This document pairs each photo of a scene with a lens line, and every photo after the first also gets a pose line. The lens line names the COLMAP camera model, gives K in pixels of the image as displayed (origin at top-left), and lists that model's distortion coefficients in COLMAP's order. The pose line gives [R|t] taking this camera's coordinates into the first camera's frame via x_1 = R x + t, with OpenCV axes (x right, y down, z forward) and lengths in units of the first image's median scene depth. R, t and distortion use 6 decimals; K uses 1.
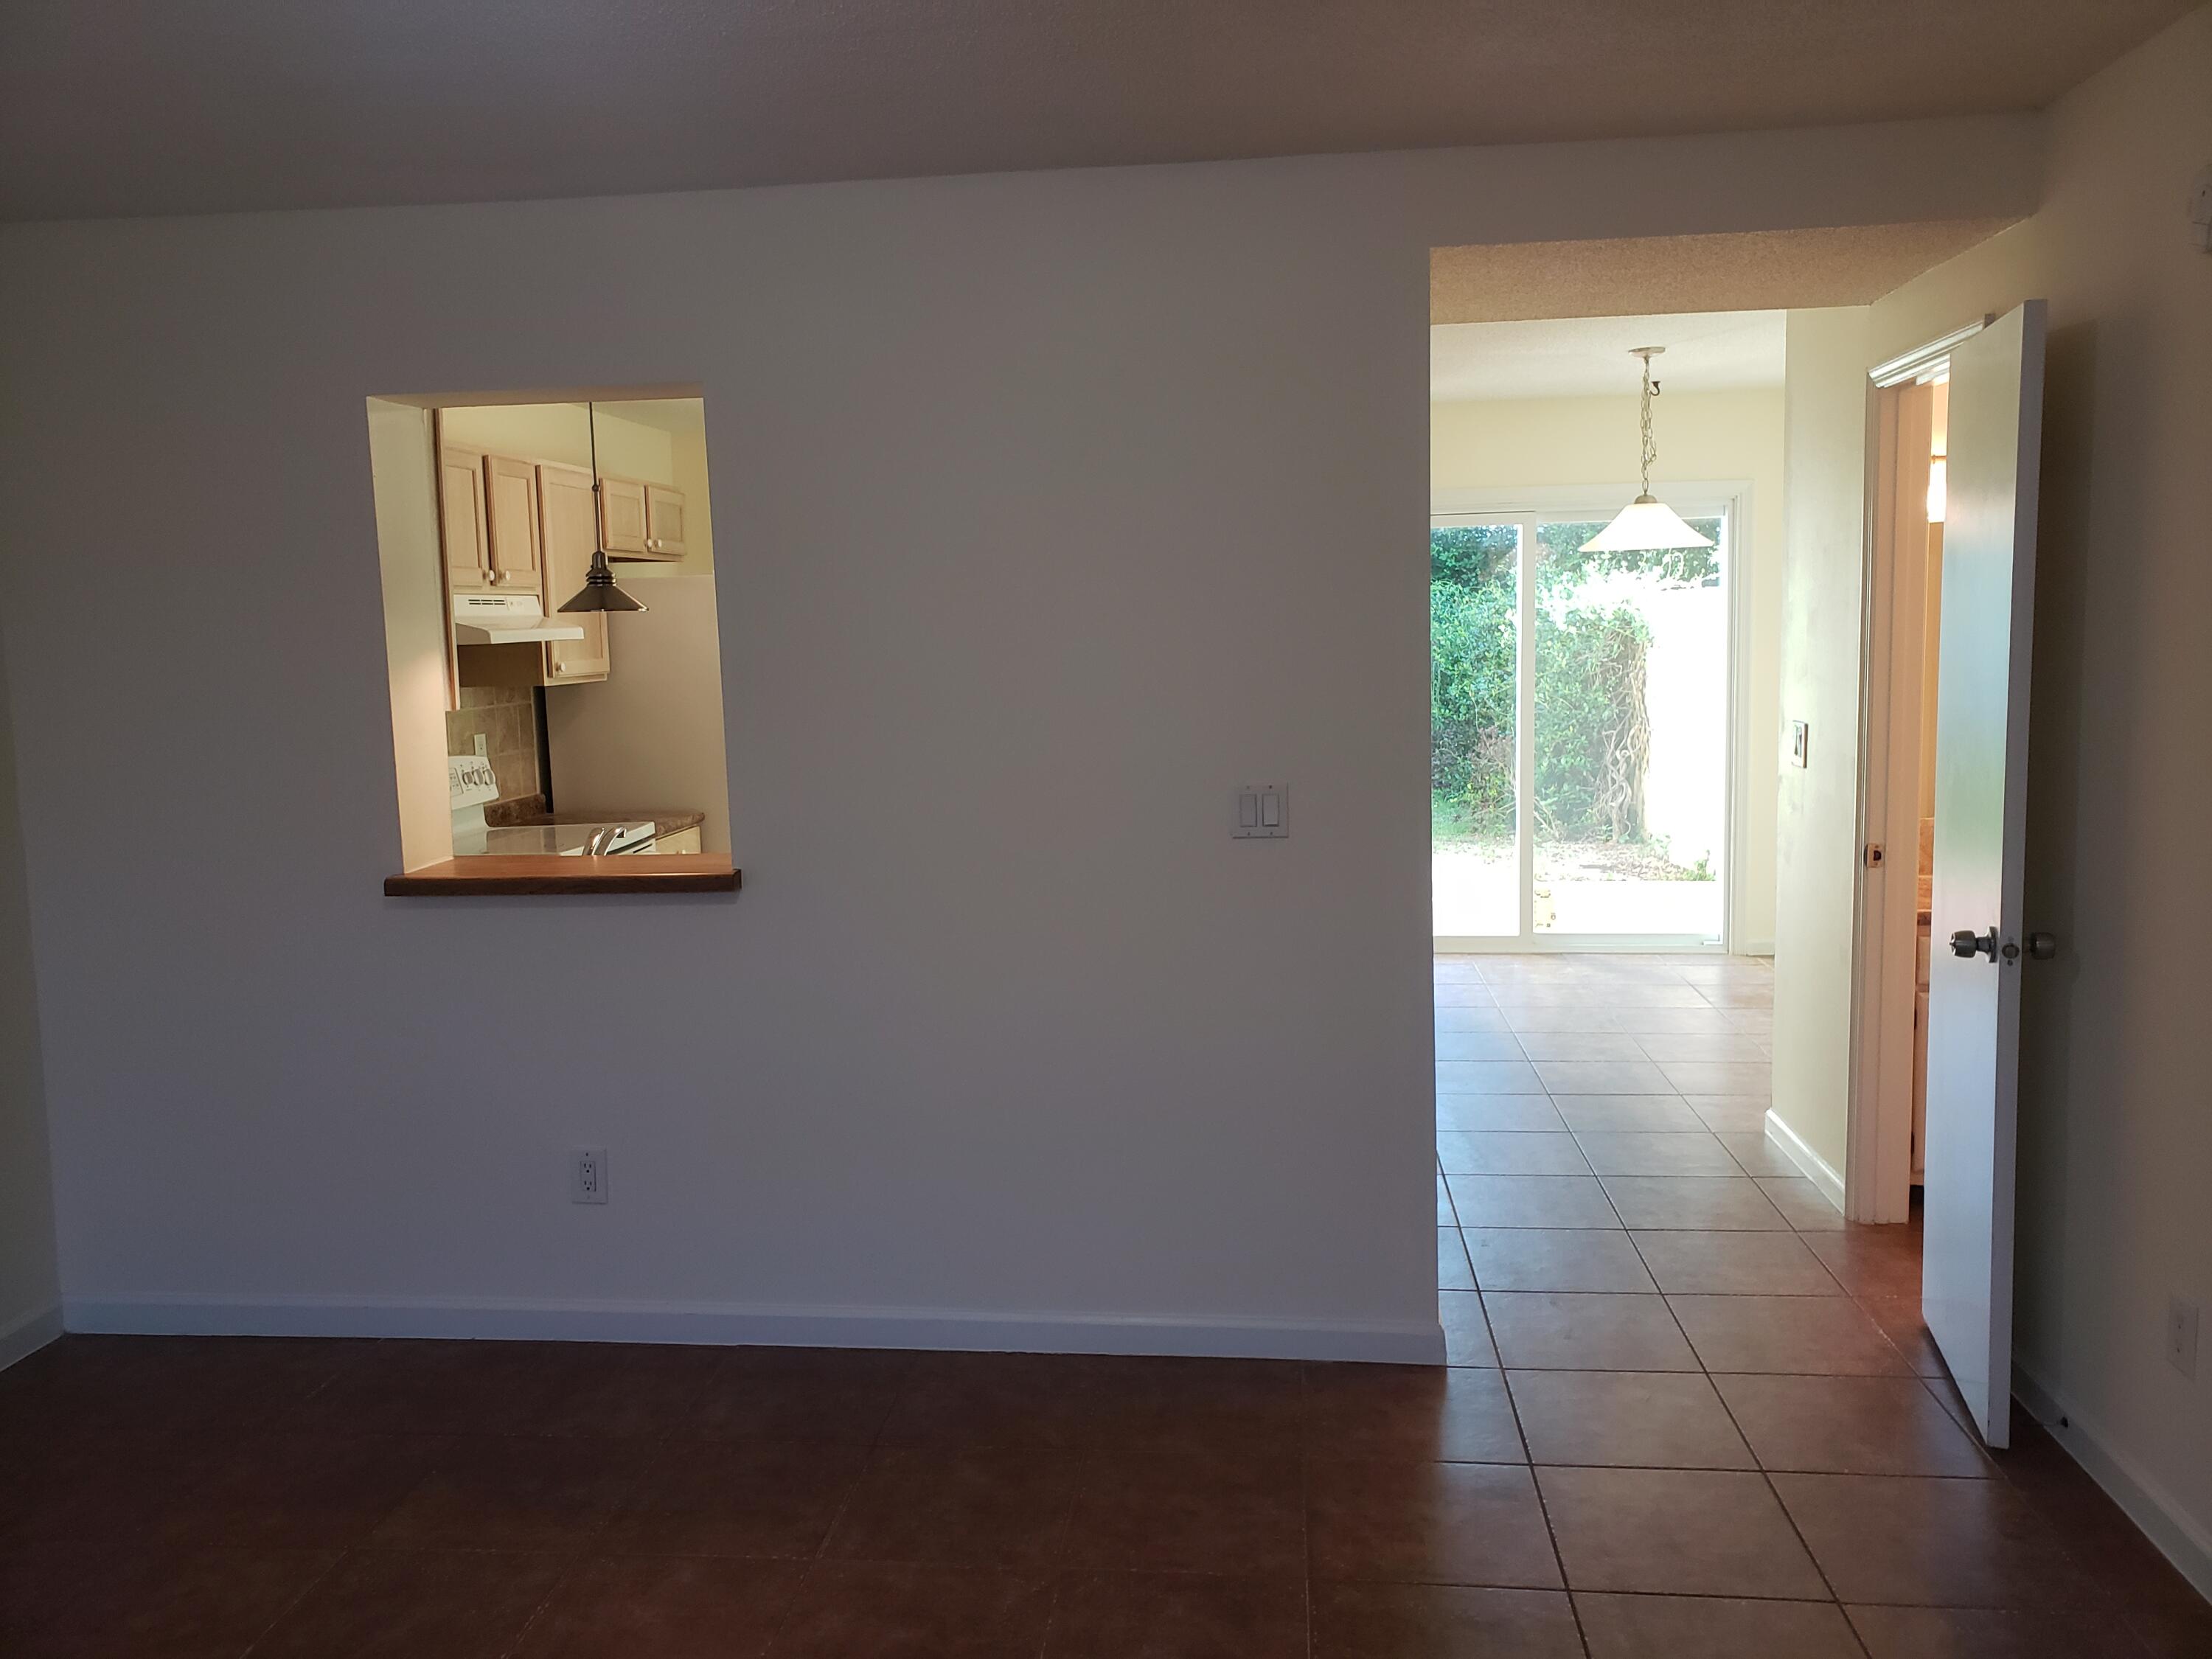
lens RADIAL K [[1729.4, 0, 1095.4], [0, 1729.4, 817.1], [0, 0, 1]] dist [0.033751, 0.001402]
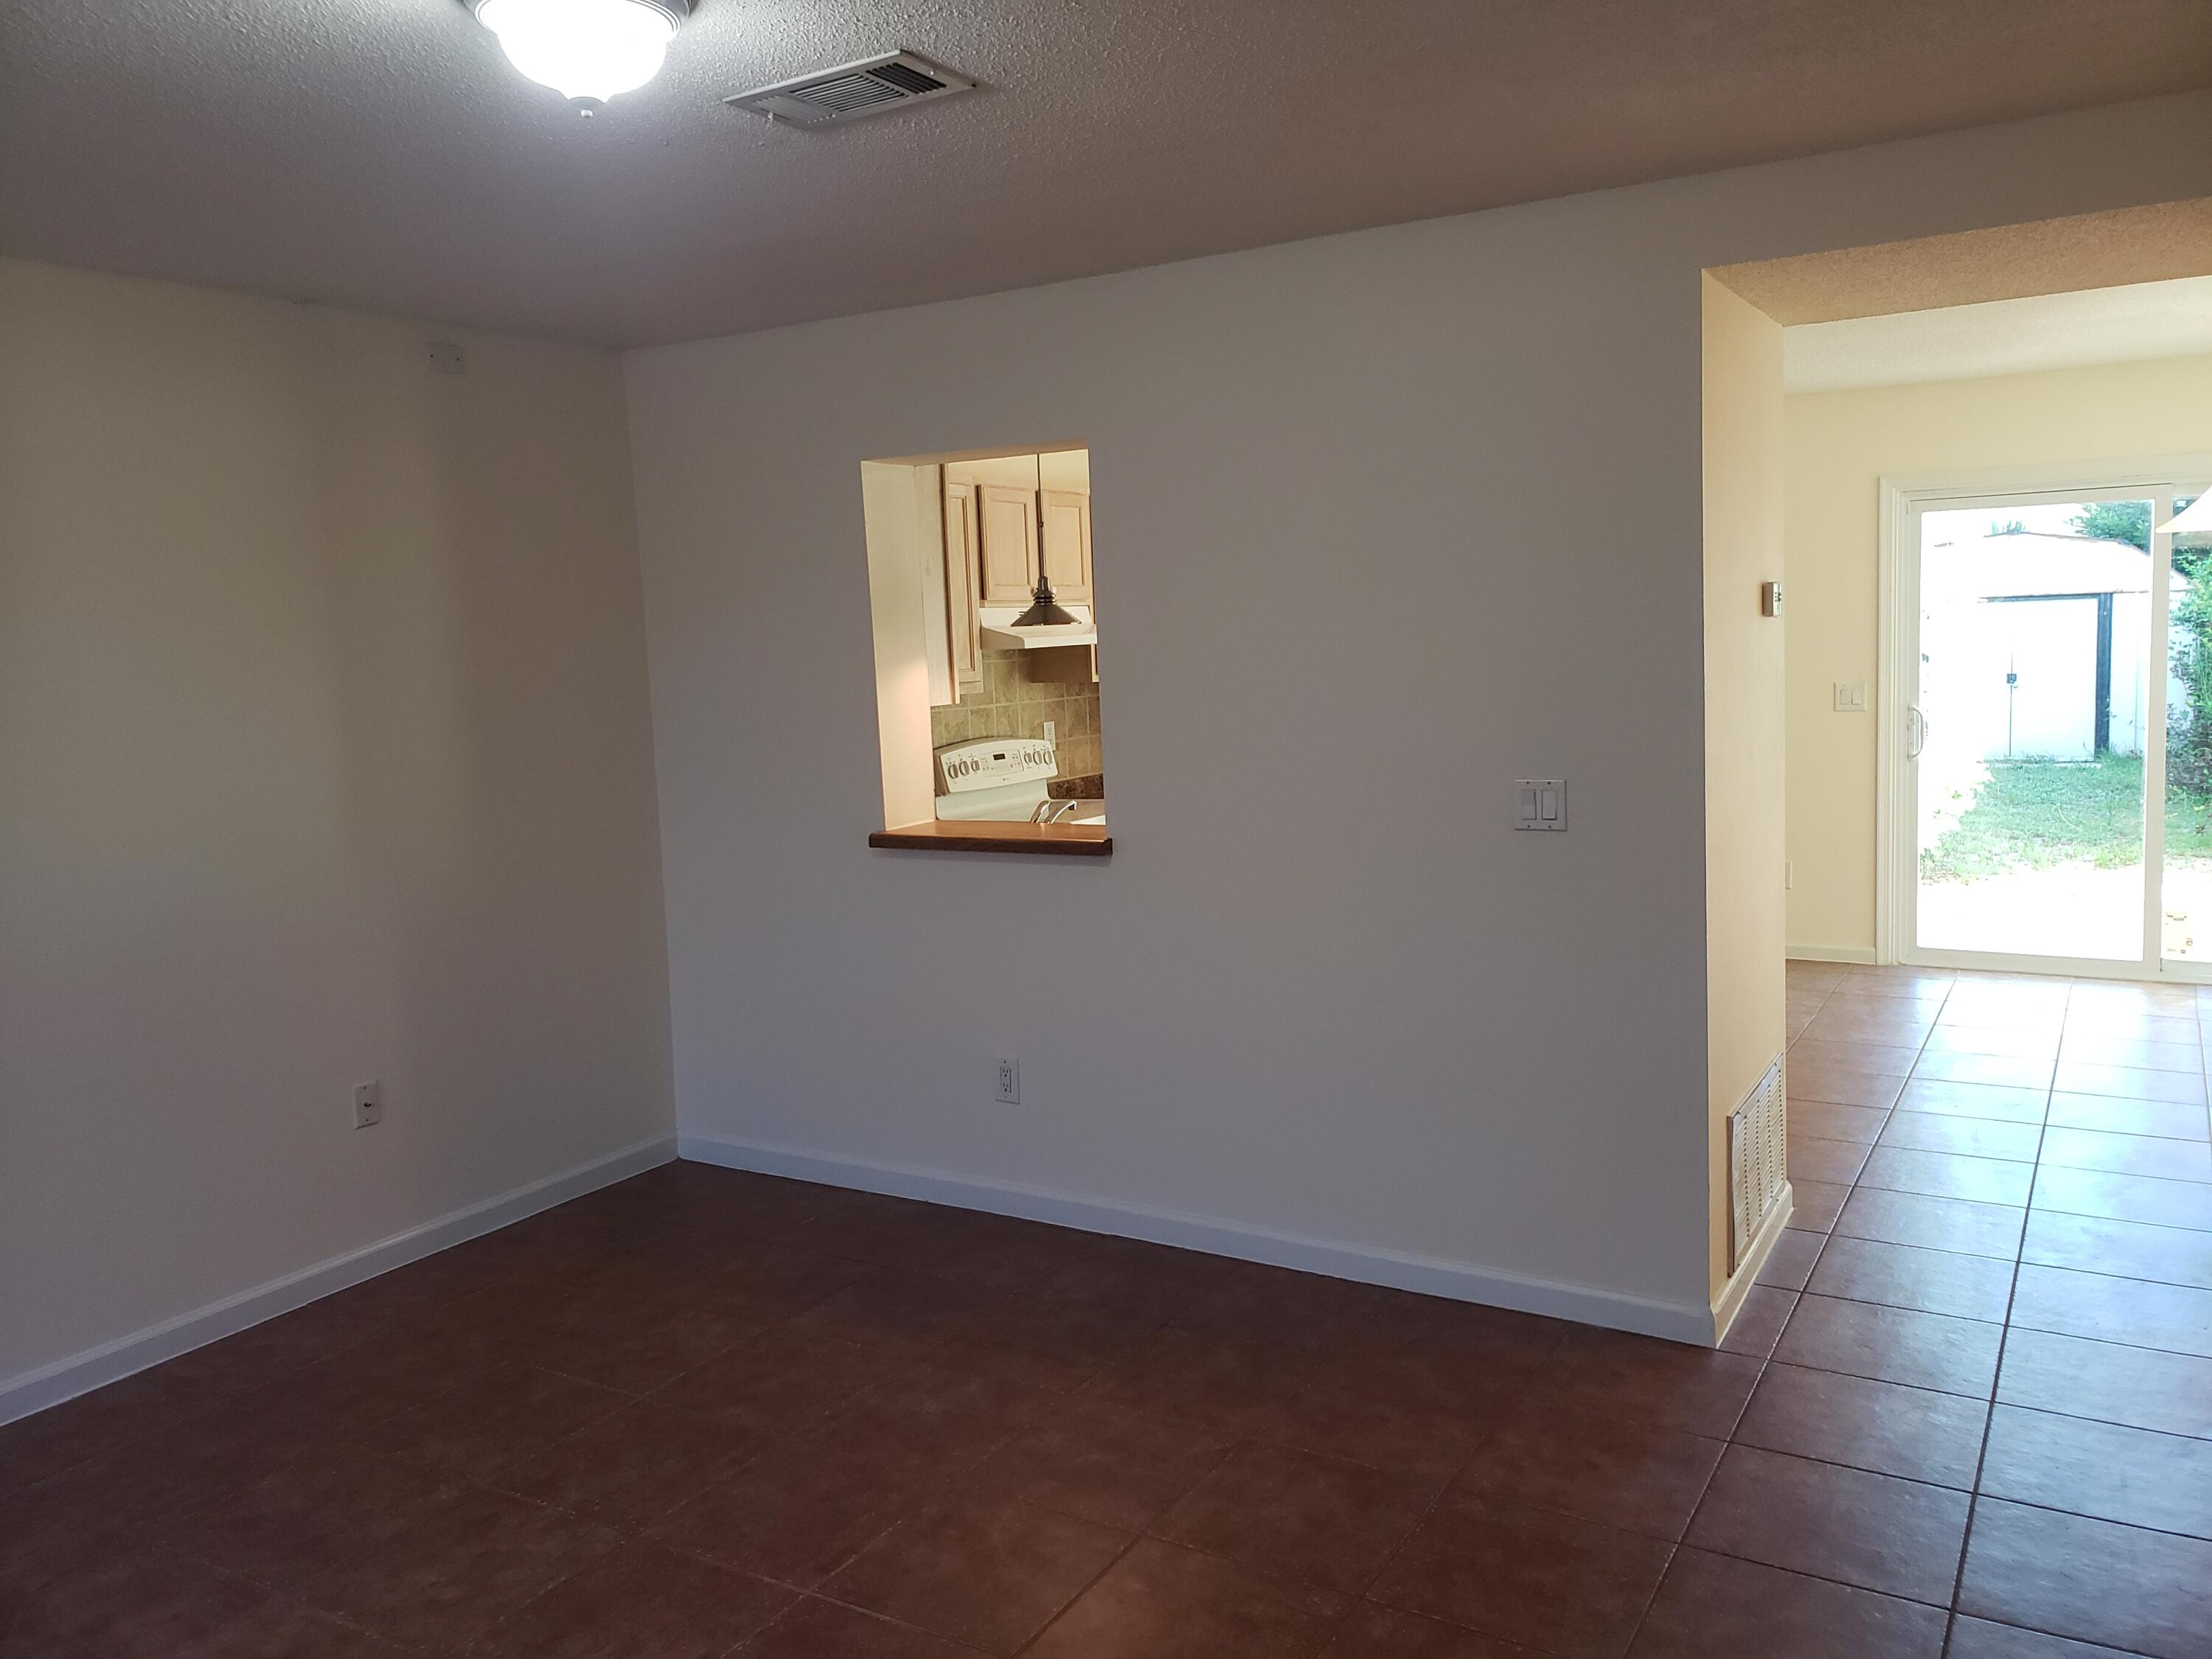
lens RADIAL K [[1695.0, 0, 1119.7], [0, 1695.0, 820.9], [0, 0, 1]] dist [0.029214, 0.000082]
pose [[0.909216, 0.039236, -0.414471, 0.185368], [-0.034937, 0.999228, 0.017950, -0.002338], [0.414856, -0.001840, 0.909885, -0.044648]]
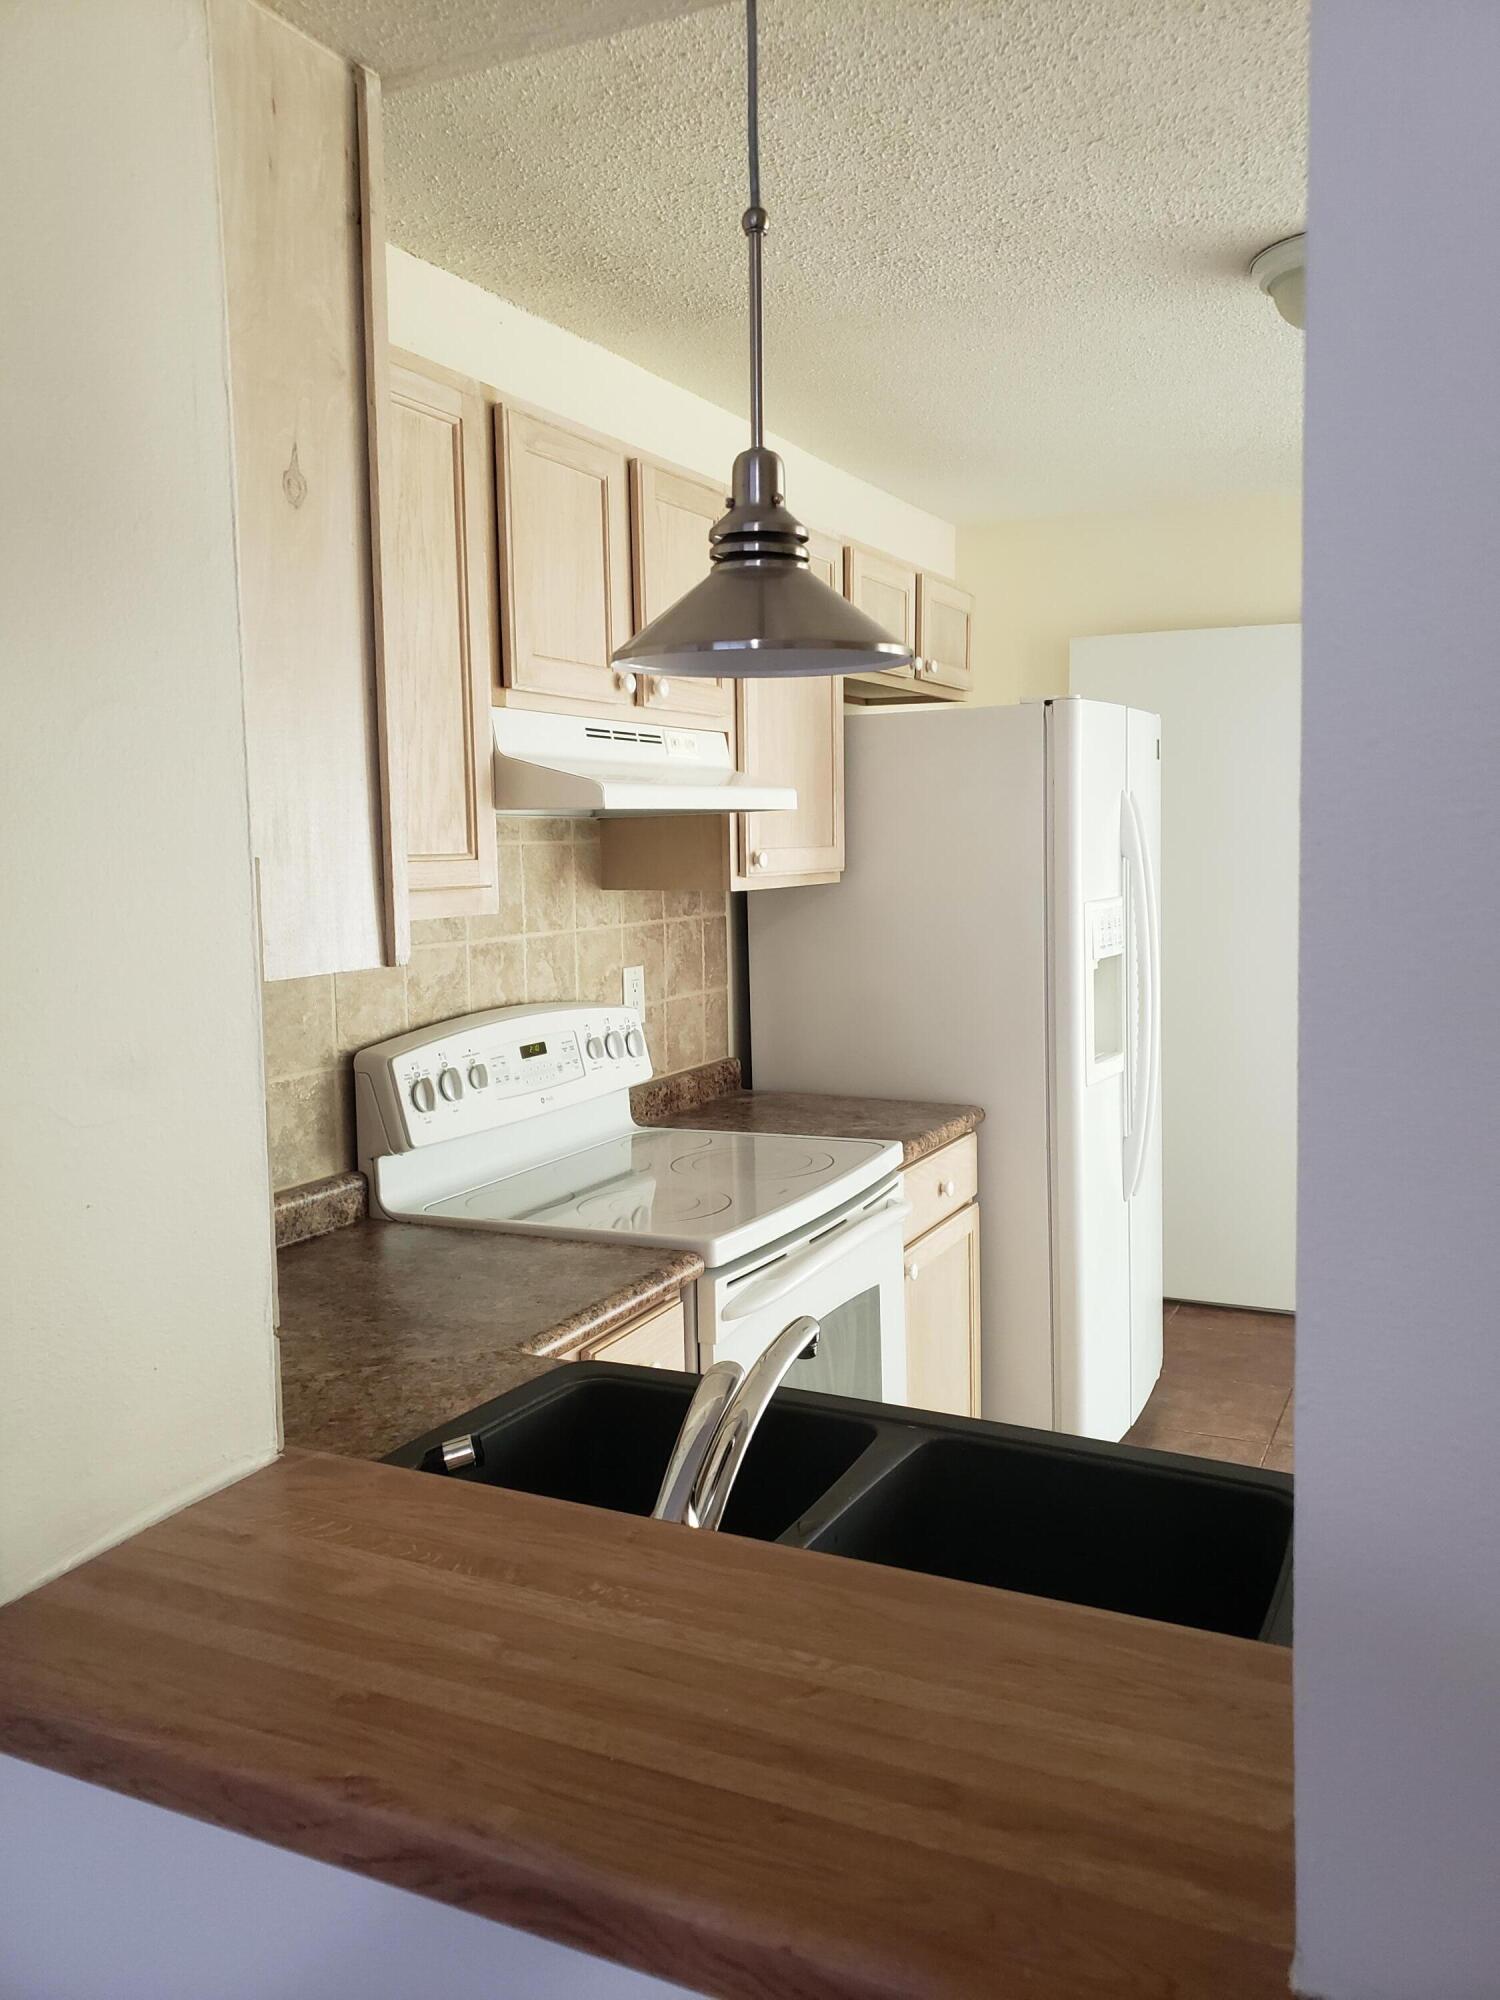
lens RADIAL K [[1519.2, 0, 843.6], [0, 1519.2, 945.9], [0, 0, 1]] dist [0.058749, -0.070486]
pose [[0.956885, 0.037296, -0.288063, -0.138415], [-0.047632, 0.998445, -0.028953, -0.045370], [0.286536, 0.041426, 0.957174, 0.538569]]
